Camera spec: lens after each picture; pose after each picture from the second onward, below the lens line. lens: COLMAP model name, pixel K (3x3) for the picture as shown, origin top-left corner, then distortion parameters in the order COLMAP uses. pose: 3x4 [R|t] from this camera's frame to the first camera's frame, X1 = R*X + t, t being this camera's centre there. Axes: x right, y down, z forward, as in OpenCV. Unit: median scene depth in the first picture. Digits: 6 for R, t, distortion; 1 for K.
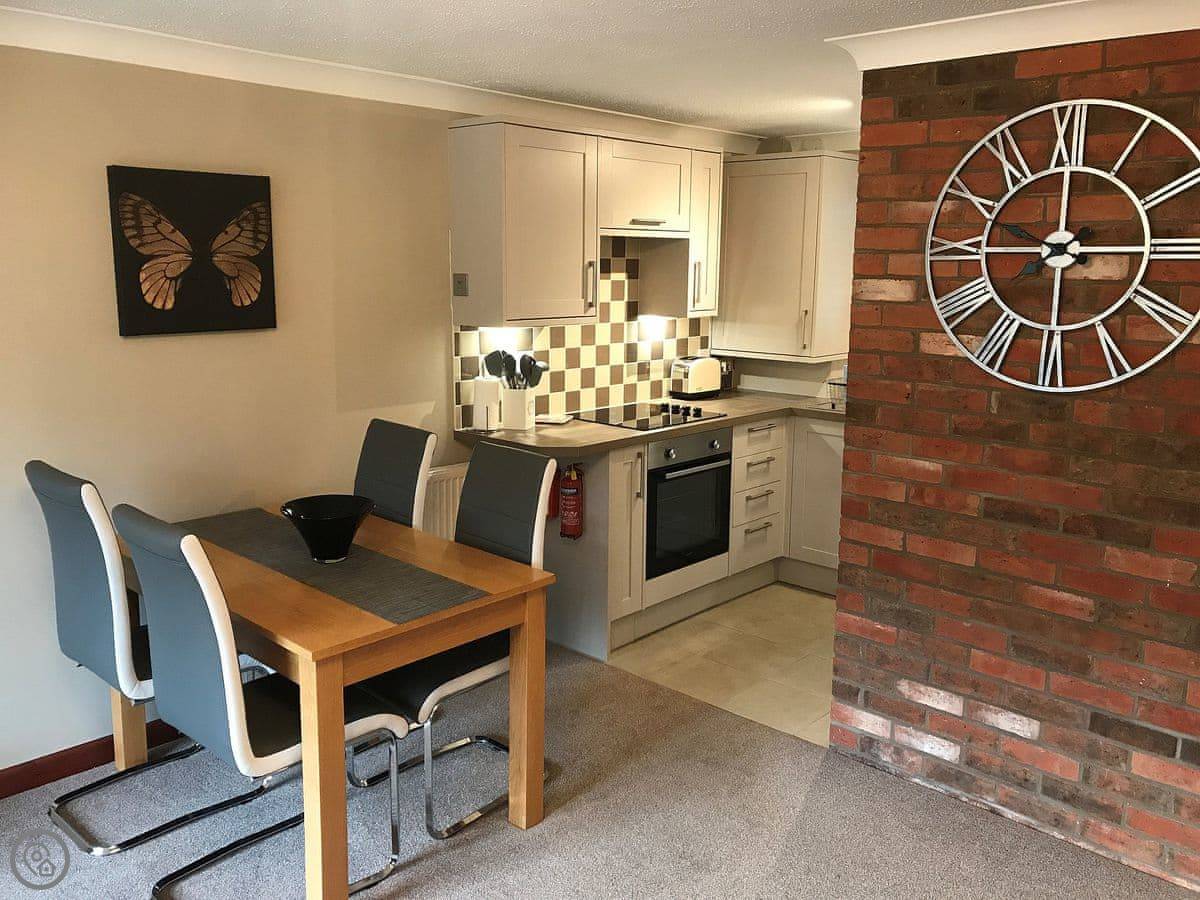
lens RADIAL K [[977.0, 0, 601.8], [0, 977.0, 452.6], [0, 0, 1]] dist [0.040078, -0.041374]
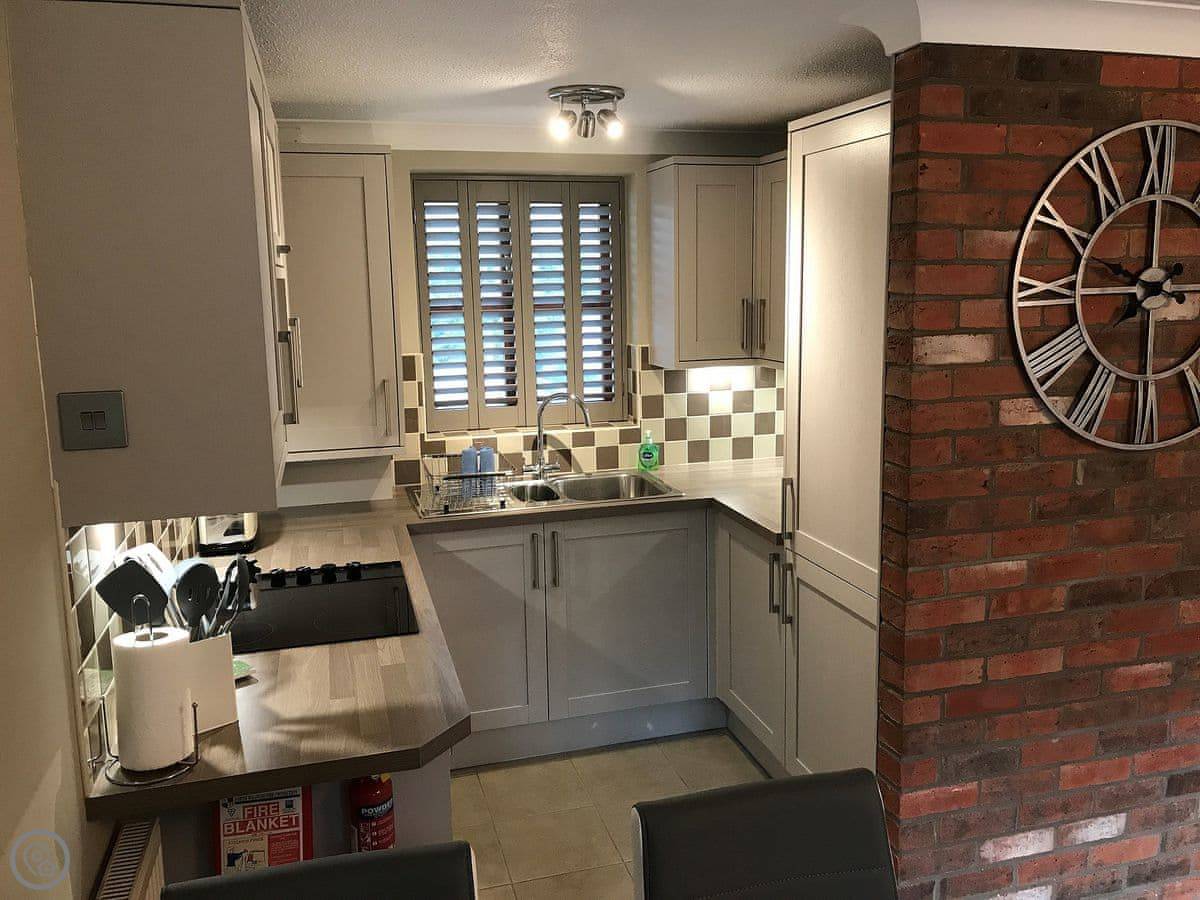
lens RADIAL K [[977.0, 0, 599.9], [0, 977.0, 437.9], [0, 0, 1]] dist [0.040078, -0.041374]
pose [[0.516982, -0.161425, 0.840638, -0.510264], [0.192402, 0.978842, 0.069639, -0.217895], [-0.834093, 0.125738, 0.537102, 0.897335]]
